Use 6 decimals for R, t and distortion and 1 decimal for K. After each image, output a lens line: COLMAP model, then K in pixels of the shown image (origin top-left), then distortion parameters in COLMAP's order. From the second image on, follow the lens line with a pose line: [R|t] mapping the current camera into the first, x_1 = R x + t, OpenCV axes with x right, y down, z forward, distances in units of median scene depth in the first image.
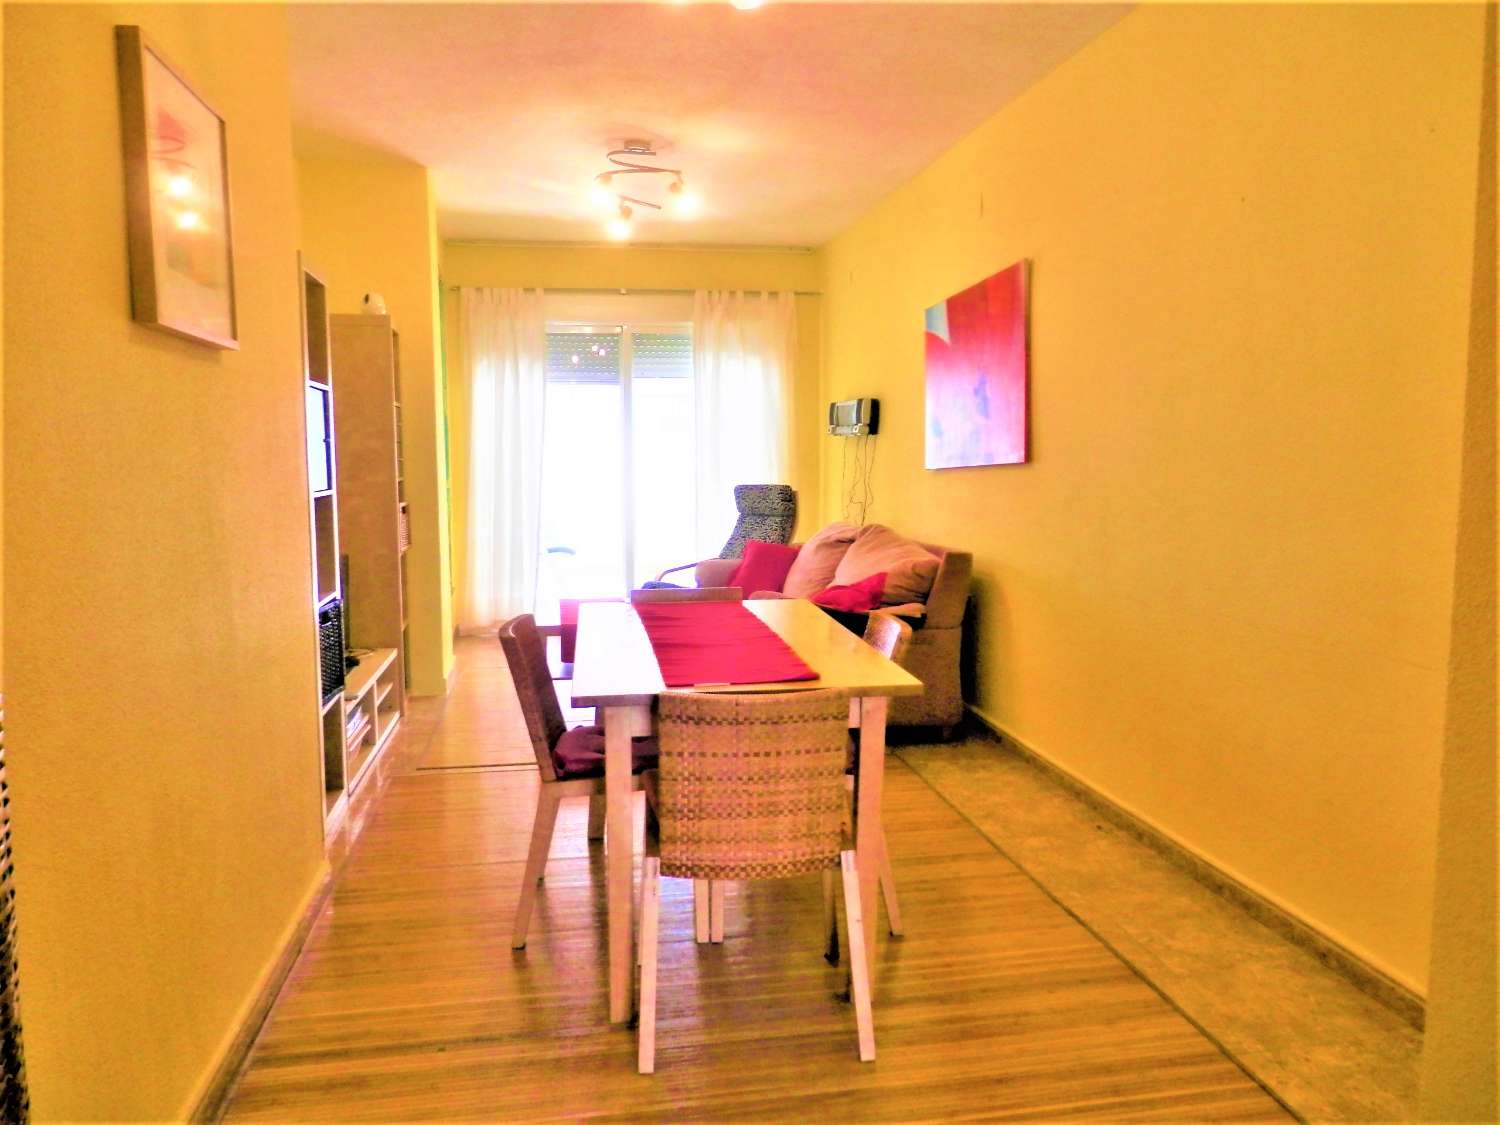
lens RADIAL K [[1102.5, 0, 750.0], [0, 1102.5, 562.5], [0, 0, 1]] dist [0.000858, -0.000111]
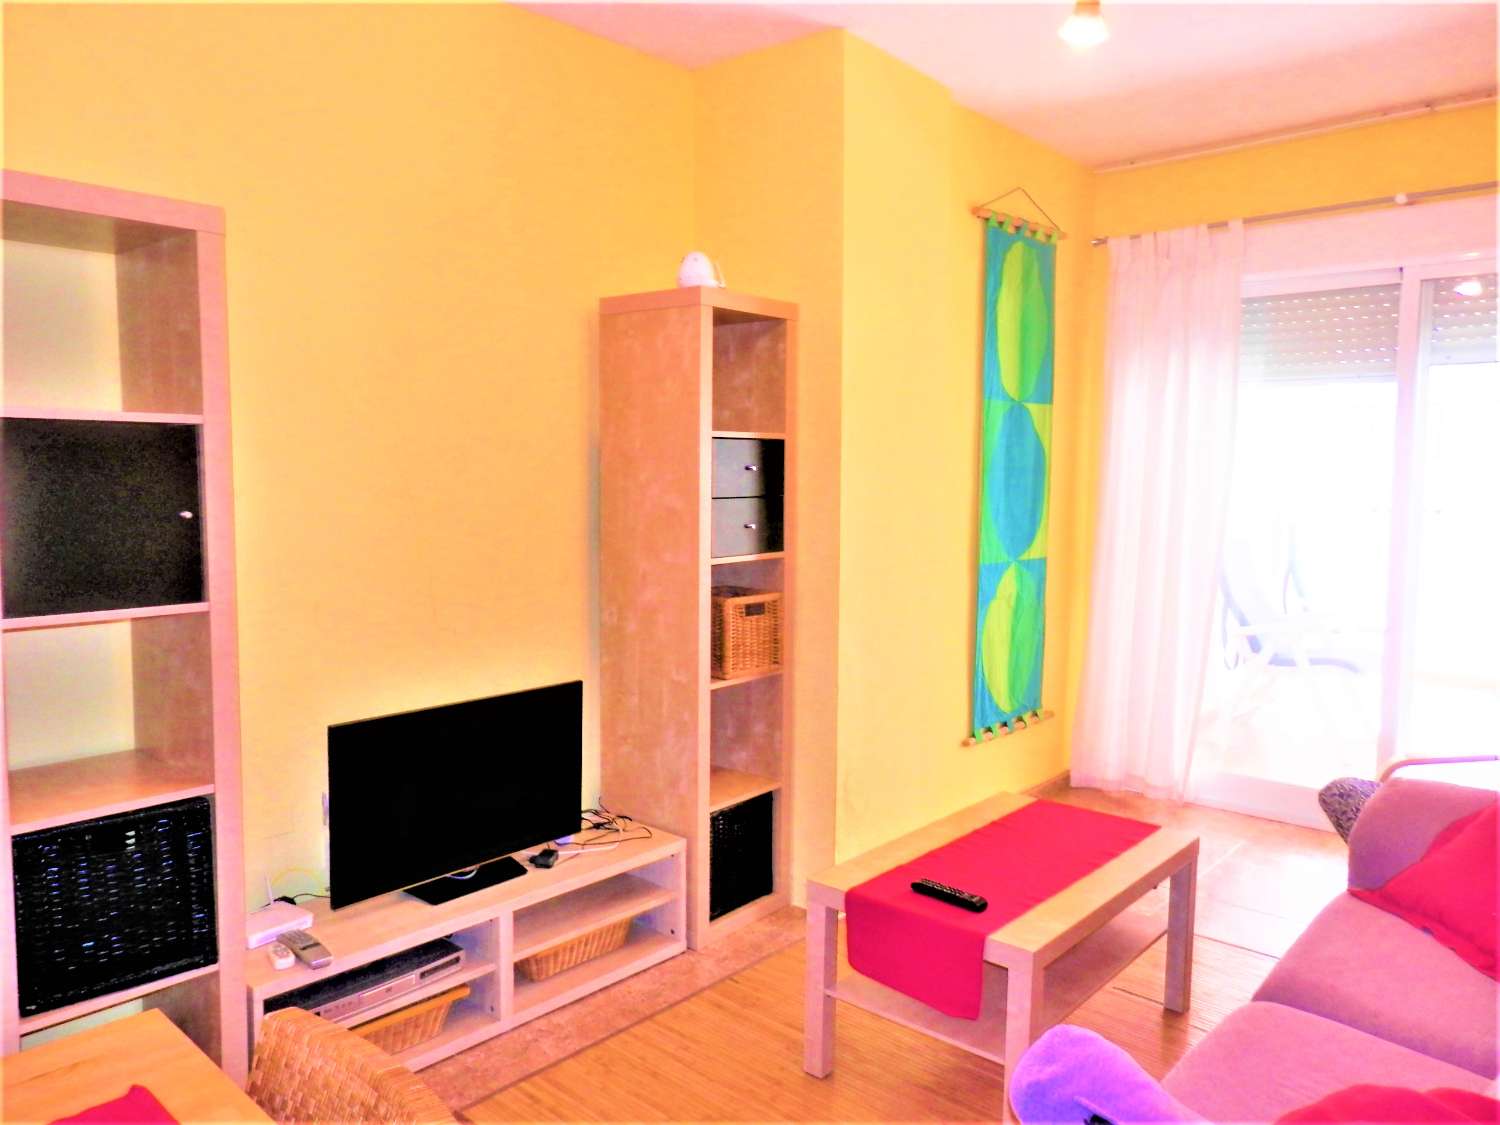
lens RADIAL K [[1102.5, 0, 750.0], [0, 1102.5, 562.5], [0, 0, 1]] dist [0.000858, -0.000111]
pose [[0.622962, 0.075620, -0.778589, 0.109926], [-0.086249, 0.995888, 0.027717, -0.064961], [0.777483, 0.049886, 0.626922, 0.449039]]
